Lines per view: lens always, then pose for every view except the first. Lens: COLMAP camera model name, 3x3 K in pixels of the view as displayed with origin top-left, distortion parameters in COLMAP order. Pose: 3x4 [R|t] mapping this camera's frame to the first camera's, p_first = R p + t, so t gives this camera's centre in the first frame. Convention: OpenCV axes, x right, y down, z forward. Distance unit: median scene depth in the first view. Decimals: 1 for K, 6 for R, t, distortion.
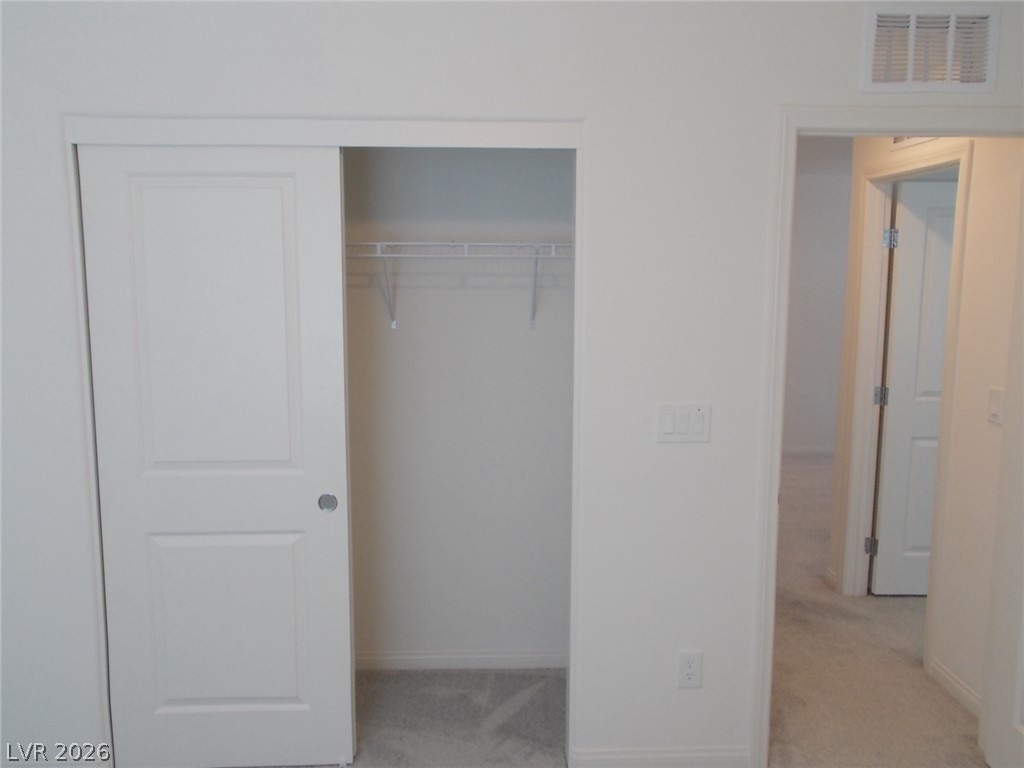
lens RADIAL K [[877.0, 0, 514.2], [0, 877.0, 384.1], [0, 0, 1]] dist [0.048427, 0.007079]
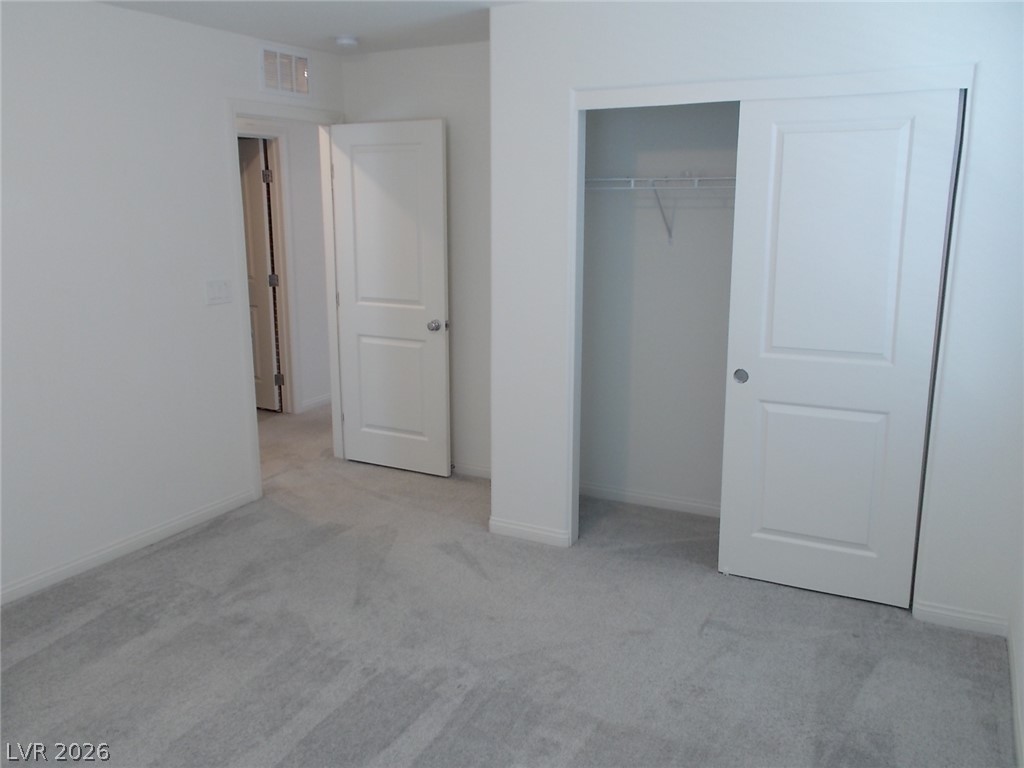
lens RADIAL K [[877.0, 0, 509.8], [0, 877.0, 384.2], [0, 0, 1]] dist [0.048427, 0.007079]
pose [[0.855100, 0.112850, -0.506033, 0.445232], [-0.076428, 0.992798, 0.092254, 0.039595], [0.512799, -0.040211, 0.857566, -0.250107]]
